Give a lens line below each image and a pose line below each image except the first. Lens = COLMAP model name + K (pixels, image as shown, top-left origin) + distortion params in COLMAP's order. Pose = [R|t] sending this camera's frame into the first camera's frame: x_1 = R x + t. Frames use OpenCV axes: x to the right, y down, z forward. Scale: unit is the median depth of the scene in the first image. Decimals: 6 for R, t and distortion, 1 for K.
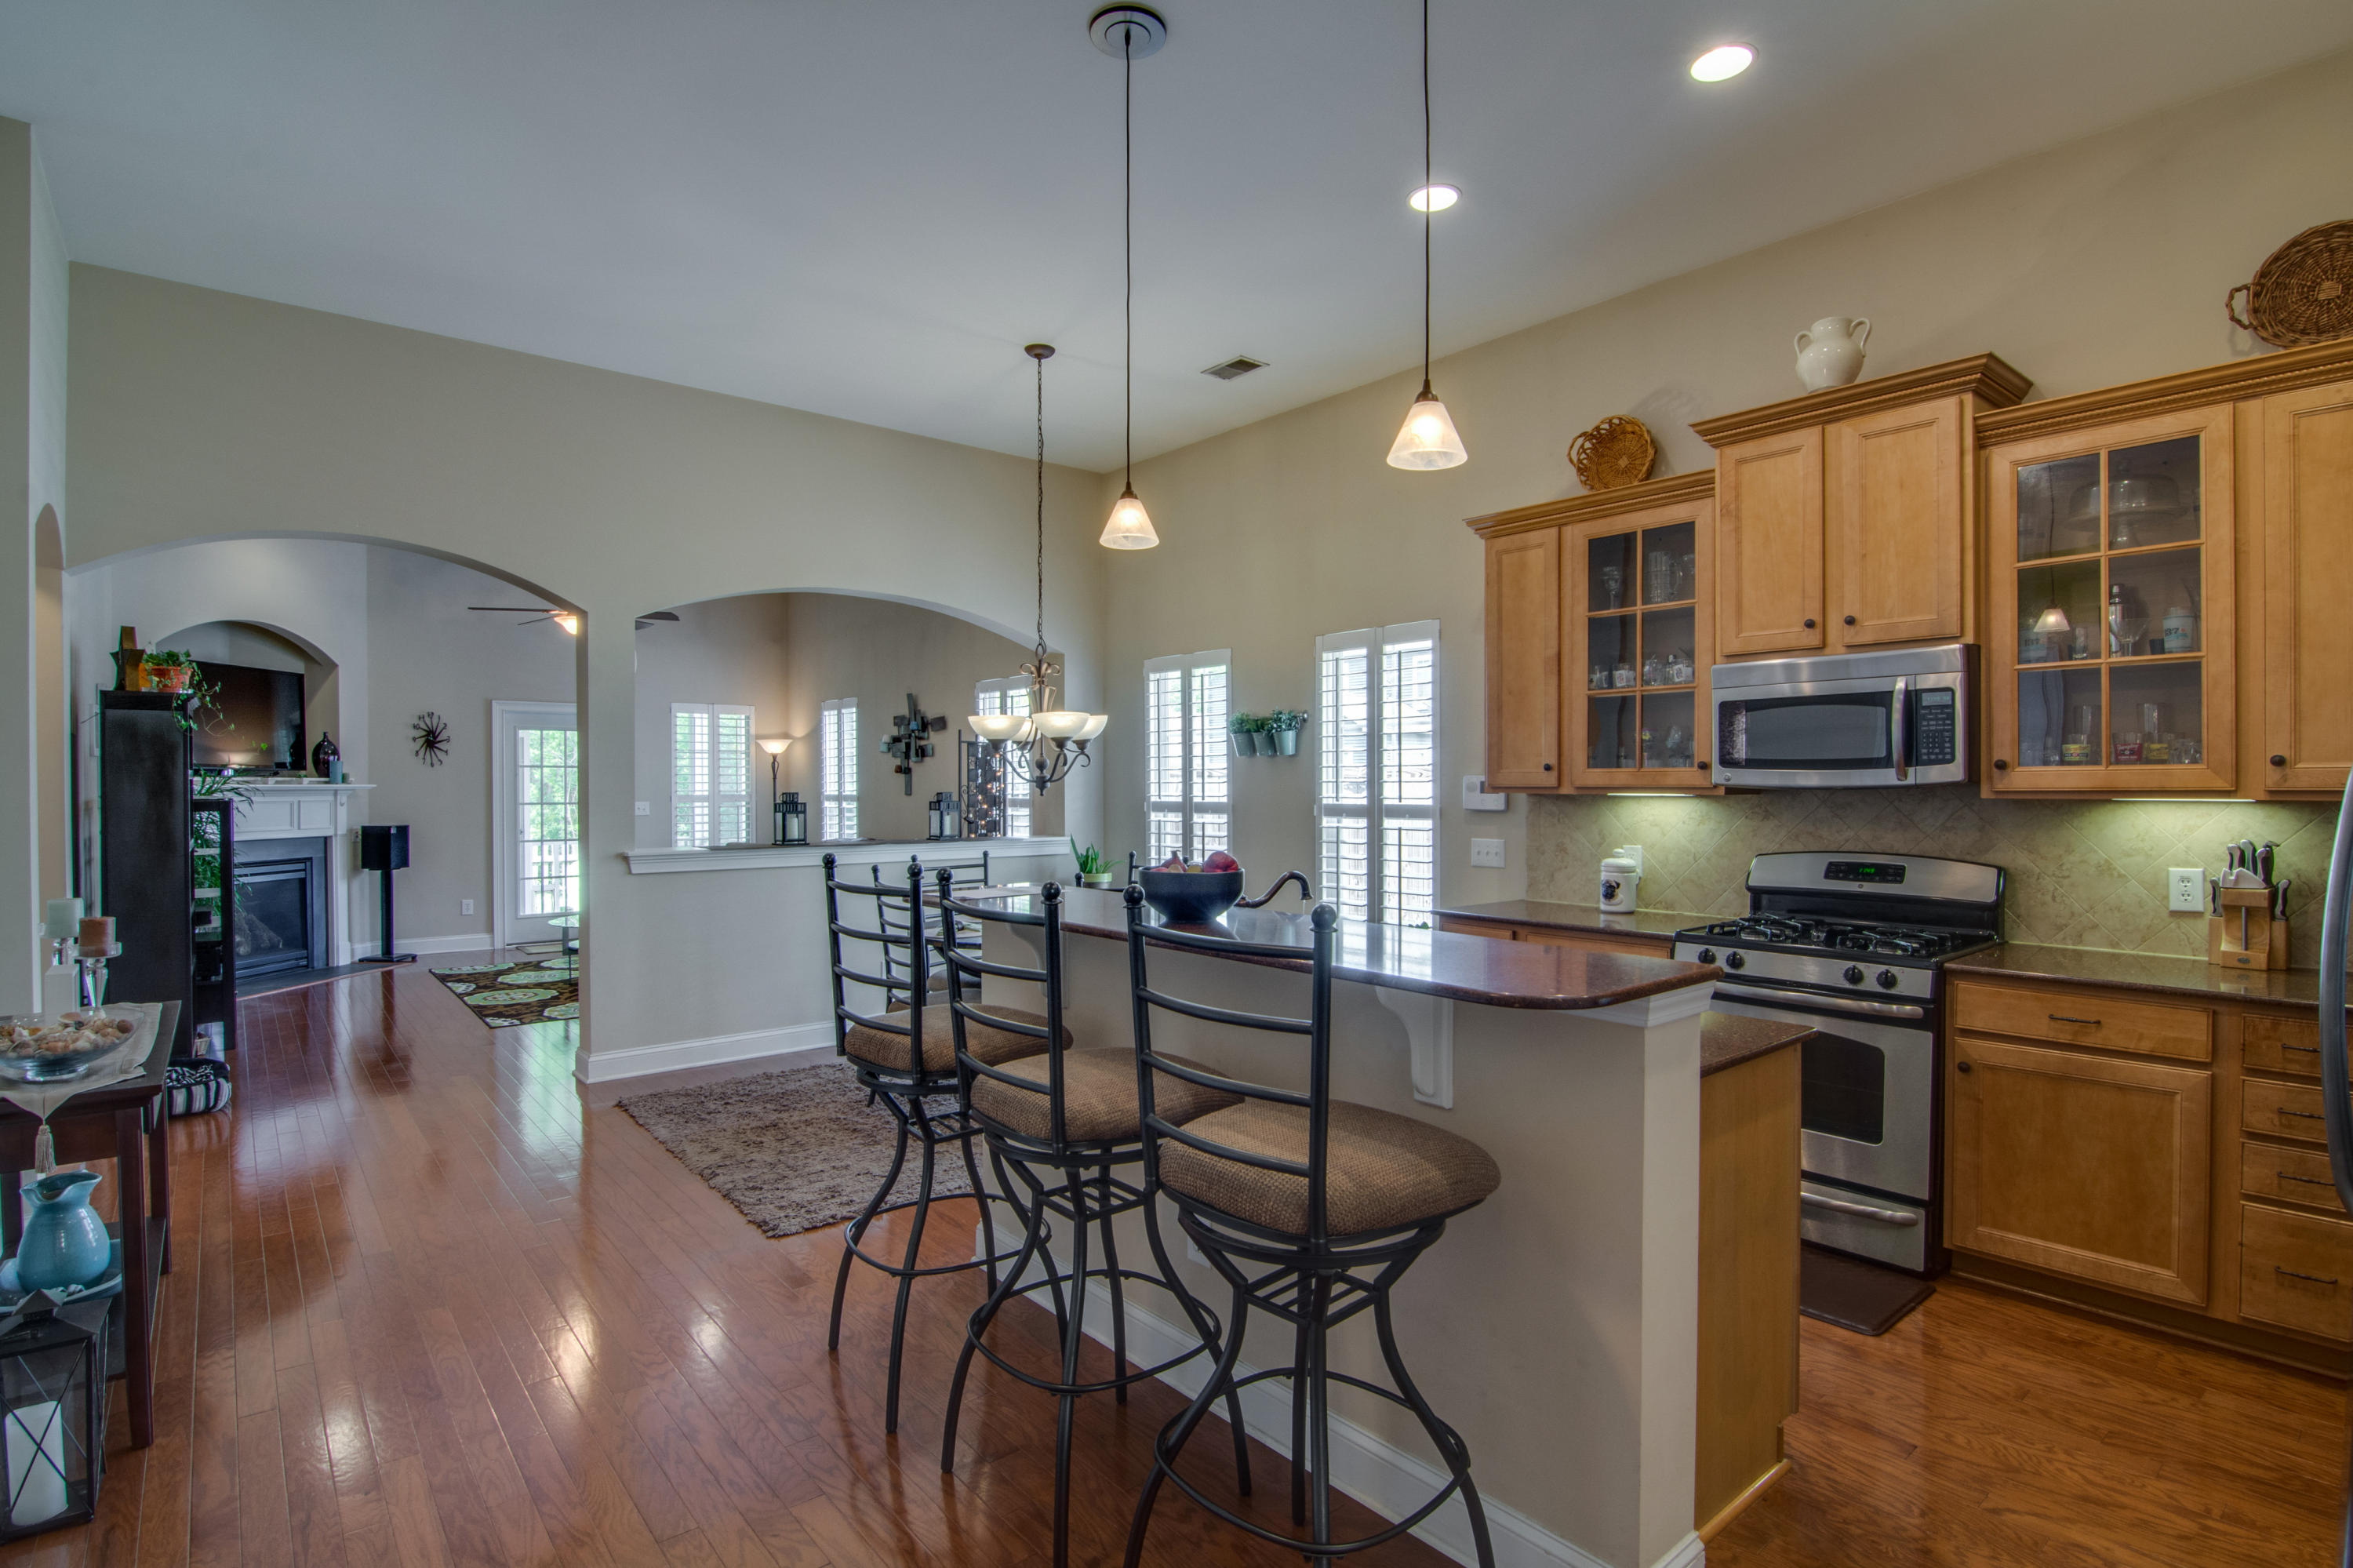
lens RADIAL K [[1134.6, 0, 1153.1], [0, 1134.6, 797.6], [0, 0, 1]] dist [-0.008902, -0.005046]
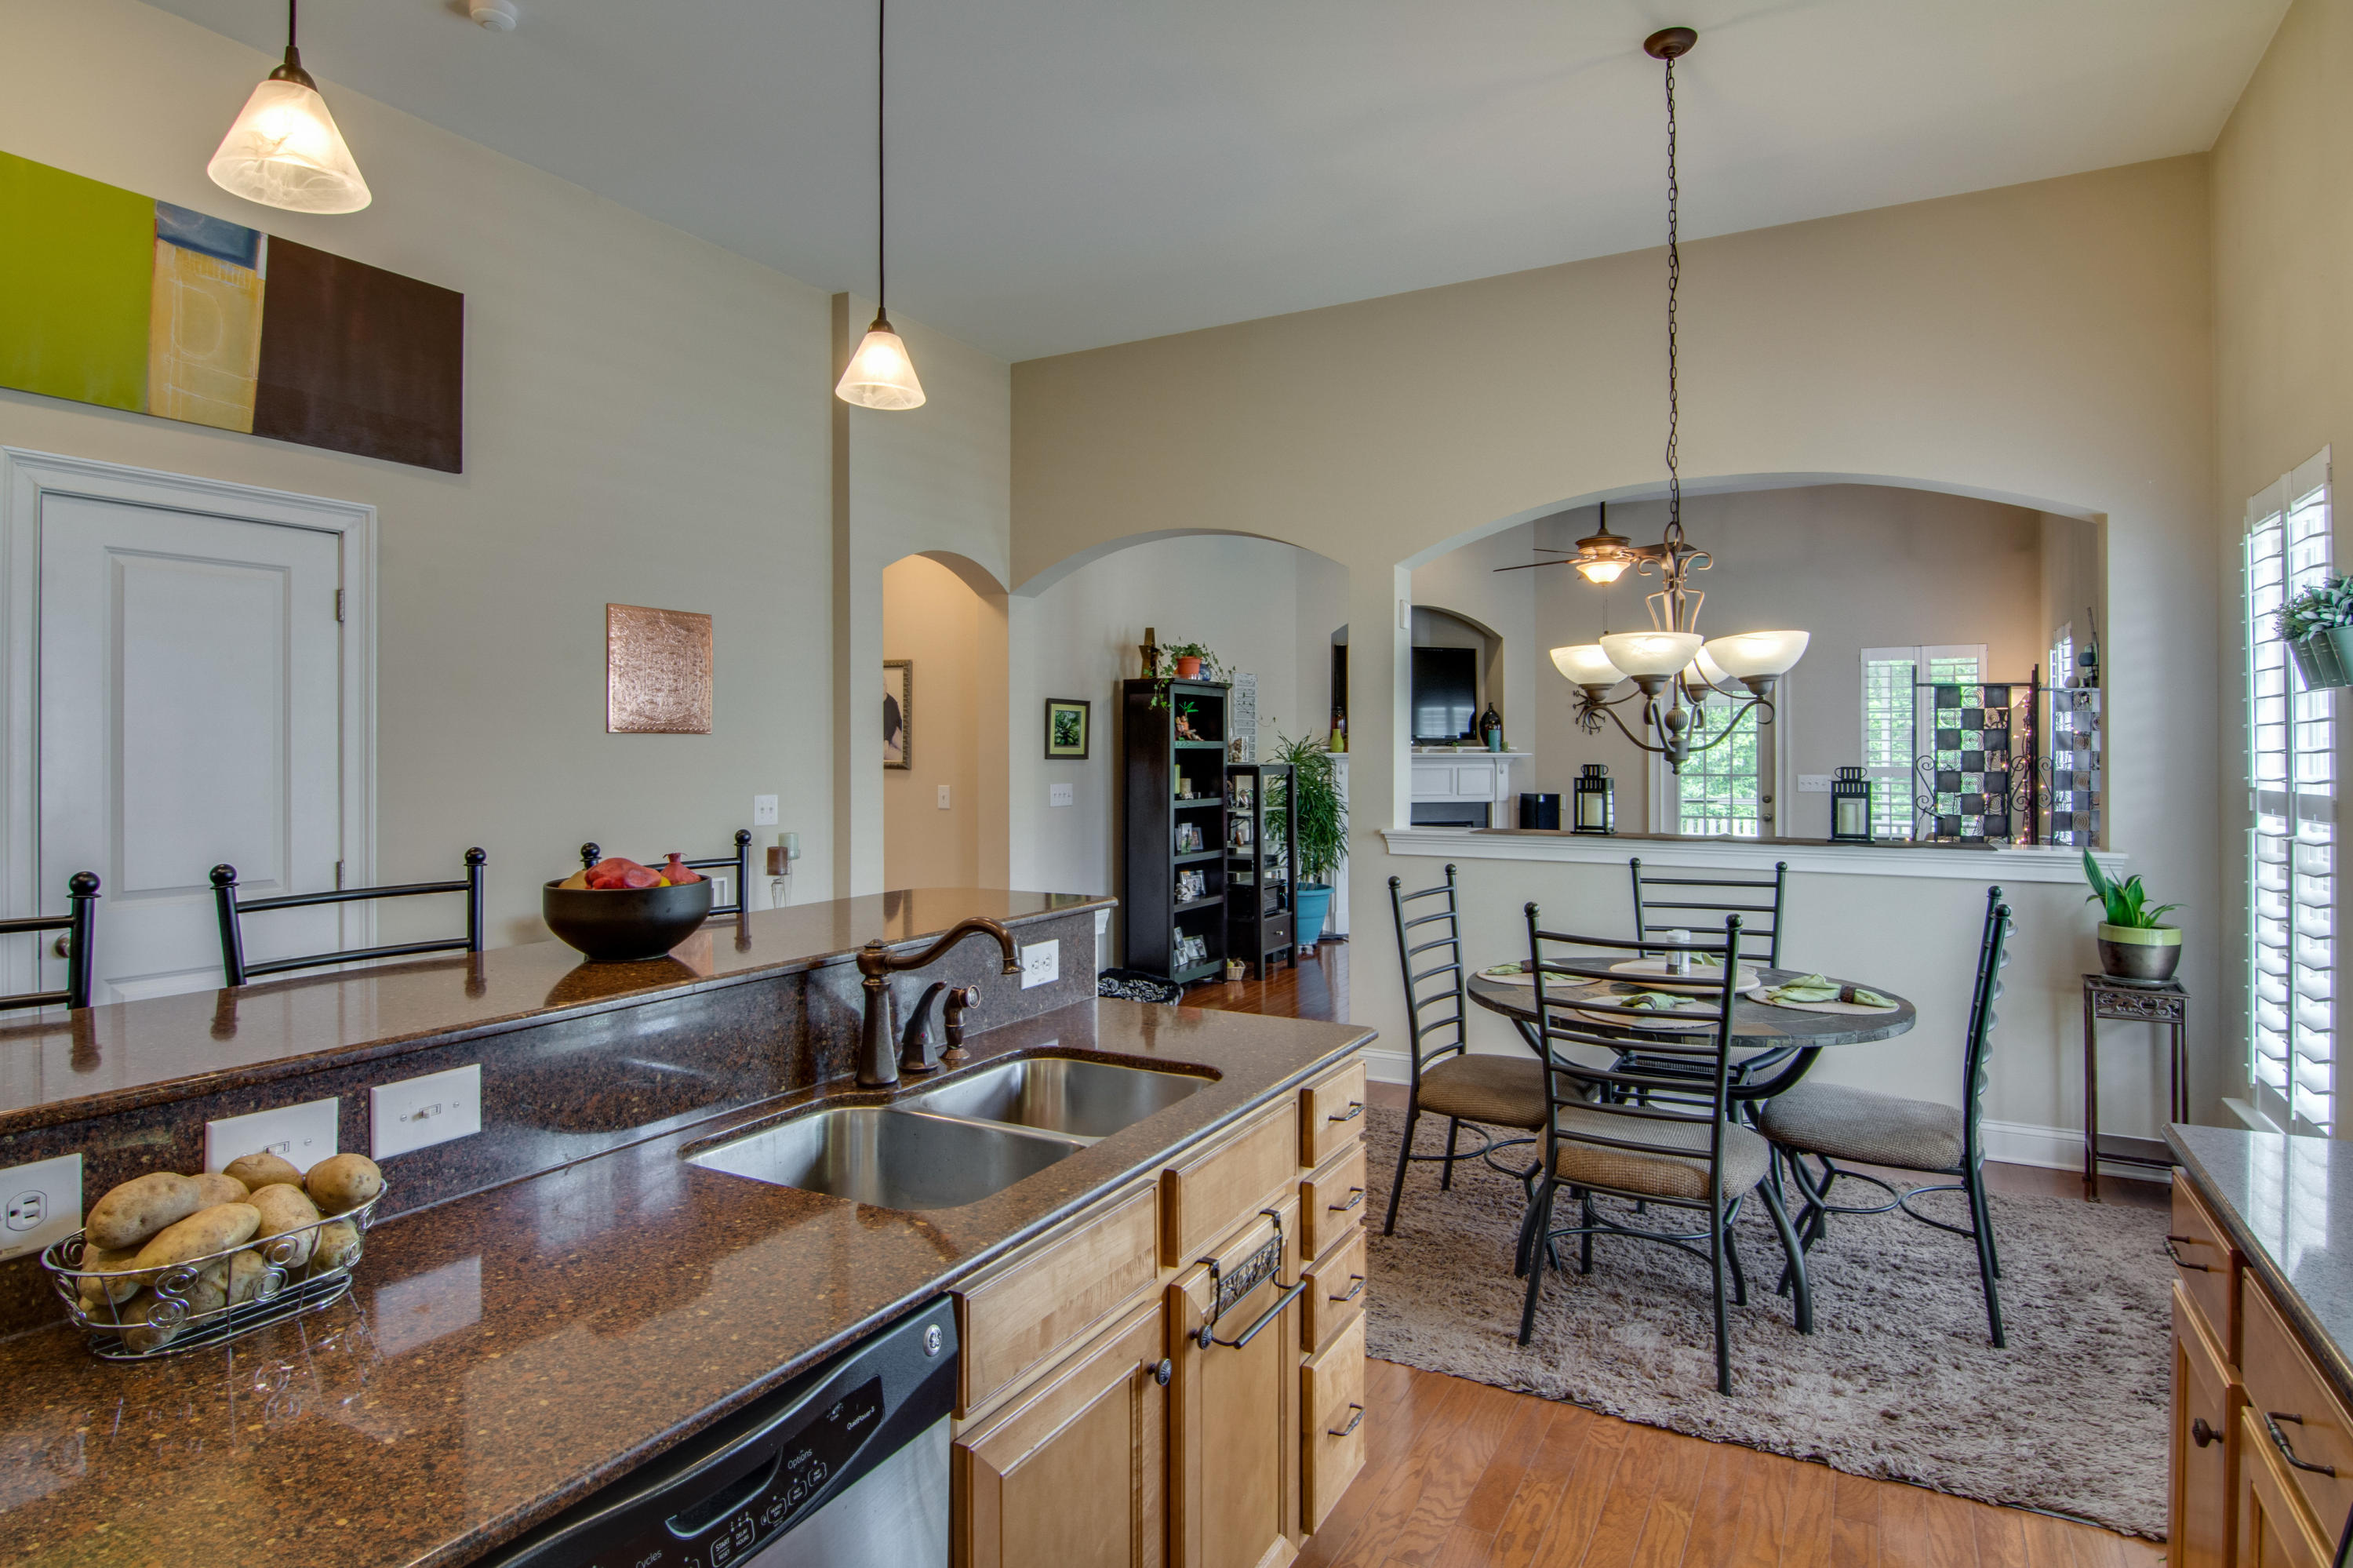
lens RADIAL K [[1255.9, 0, 1197.0], [0, 1255.9, 770.5], [0, 0, 1]] dist [-0.005143, -0.000958]
pose [[0.391349, 0.012530, -0.920157, 0.238633], [-0.007504, 0.999918, 0.010425, -0.005362], [0.920212, 0.002825, 0.391411, 0.284086]]
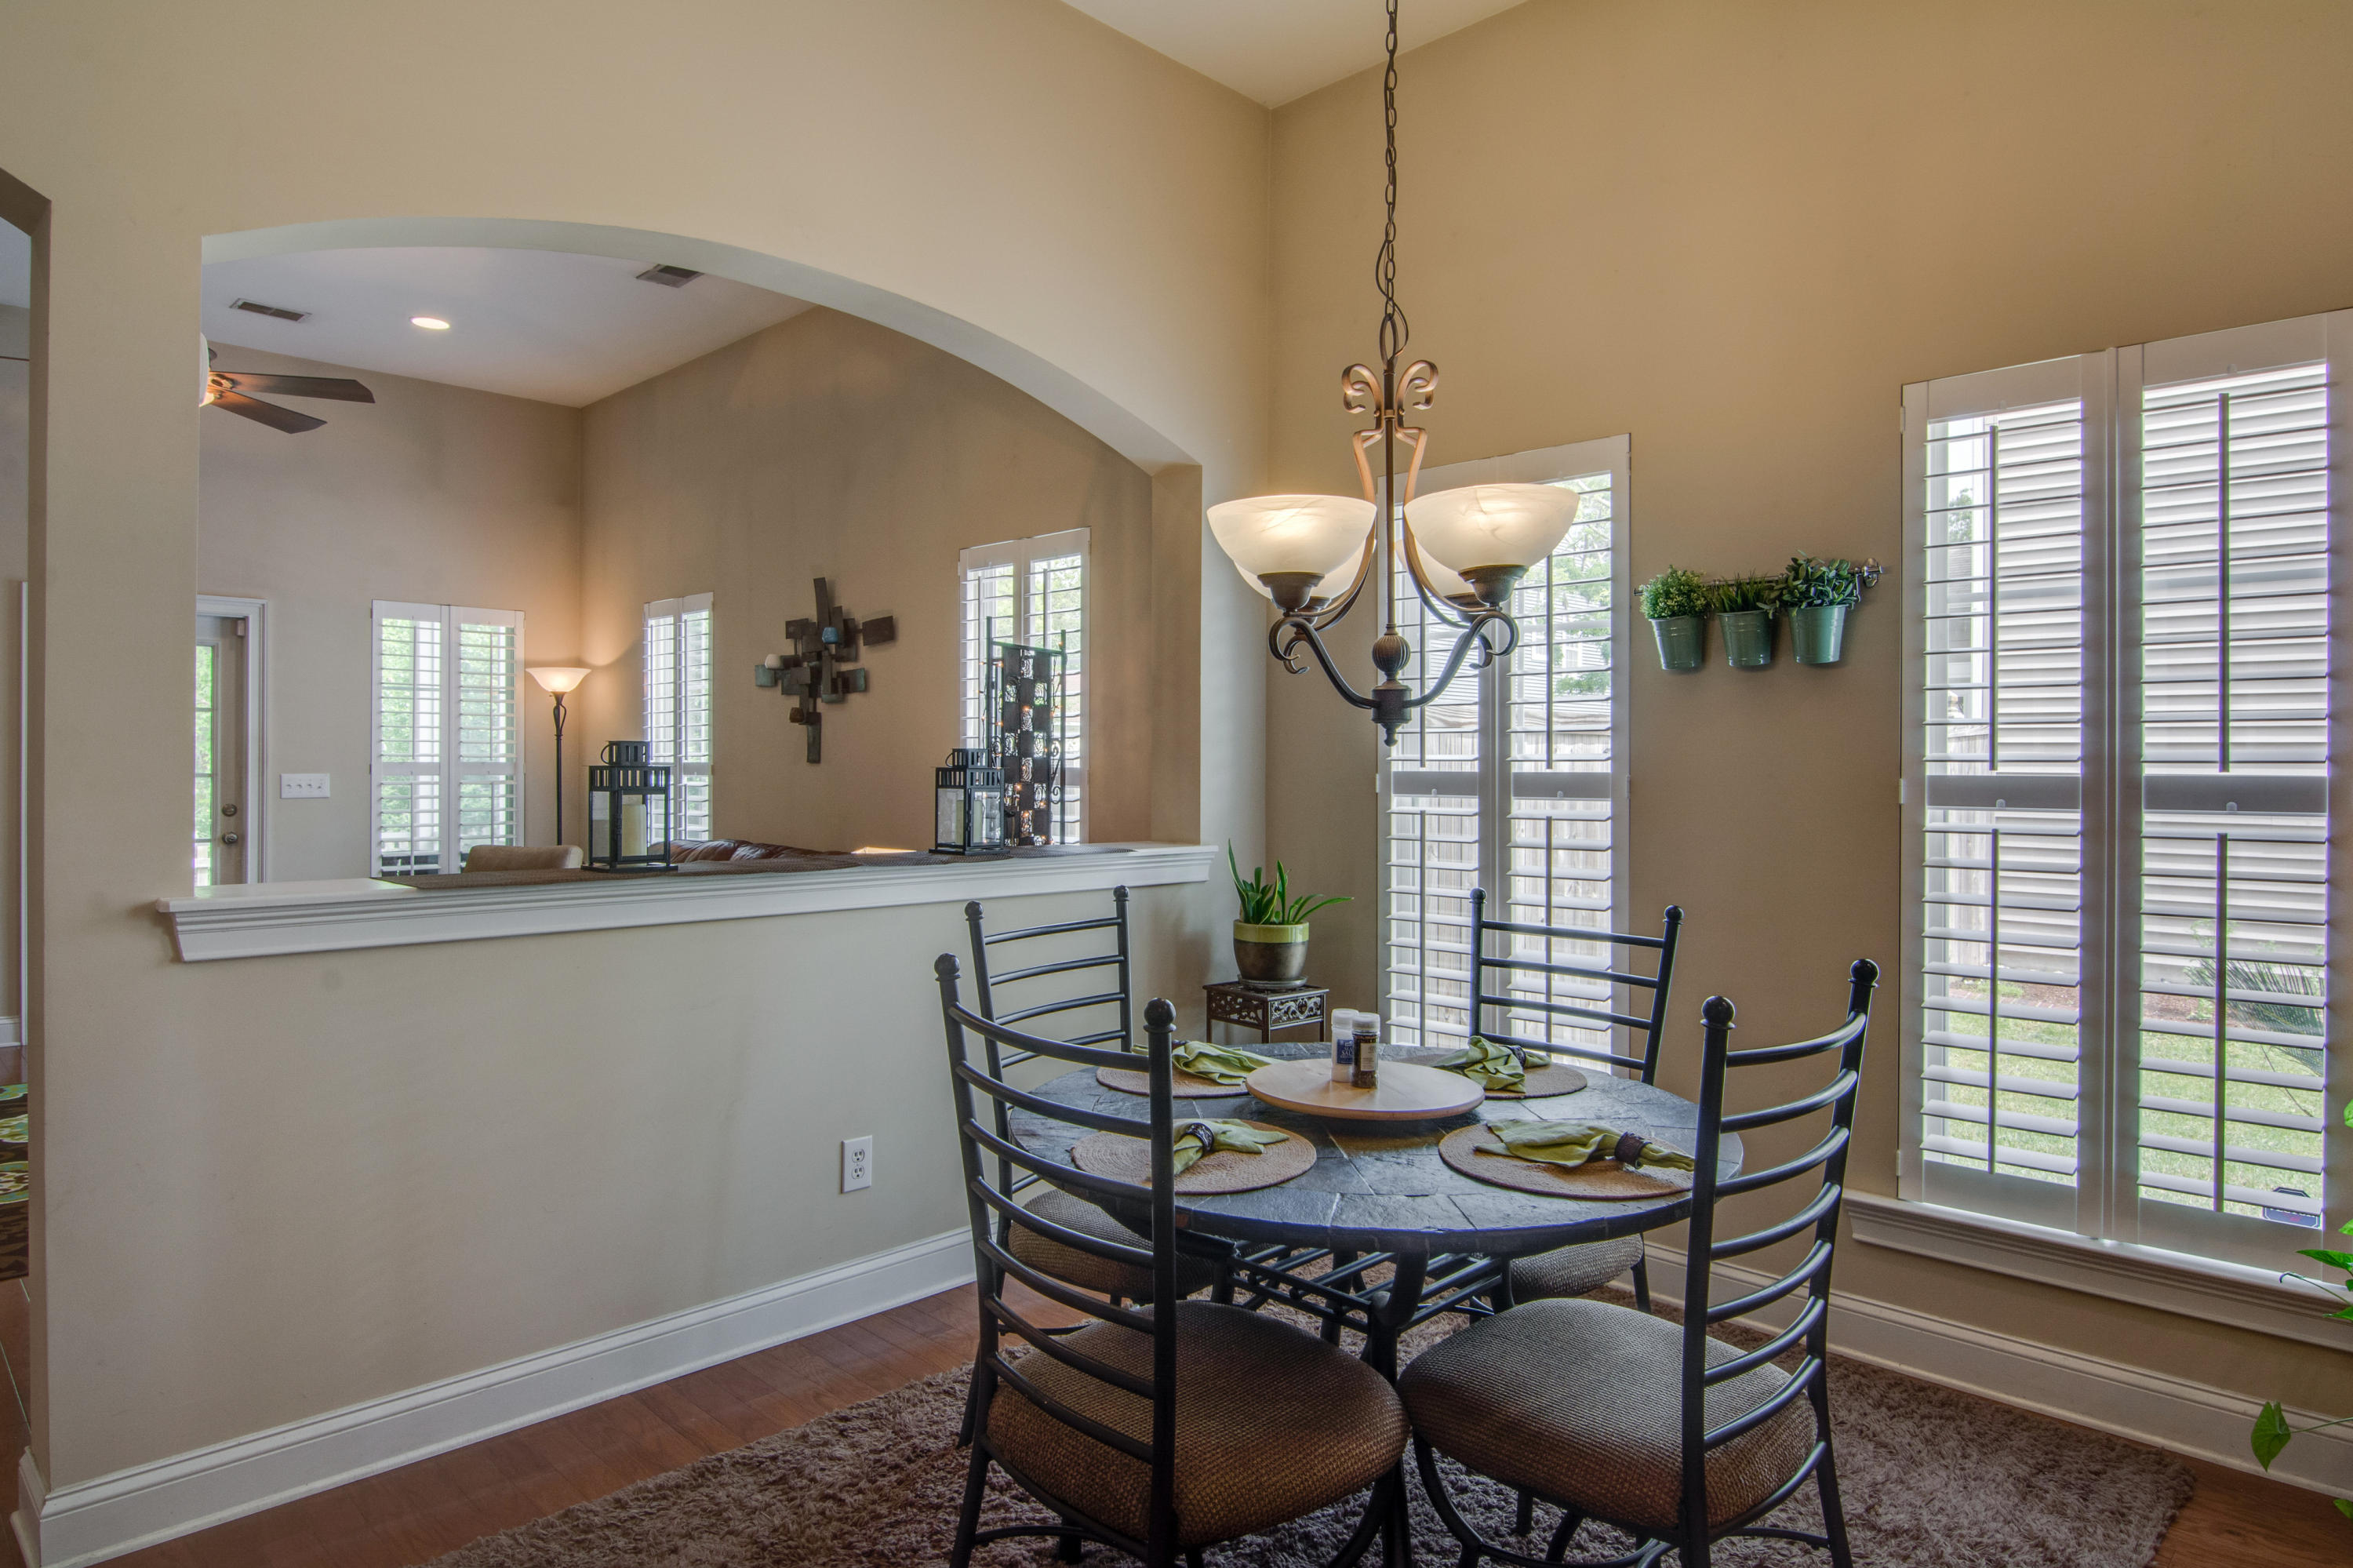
lens RADIAL K [[1354.4, 0, 1152.6], [0, 1354.4, 777.3], [0, 0, 1]] dist [0.007400, -0.000880]
pose [[0.994808, 0.005509, 0.101617, -0.122673], [-0.005588, 0.999984, 0.000495, 0.004623], [-0.101612, -0.001060, 0.994824, 0.333191]]
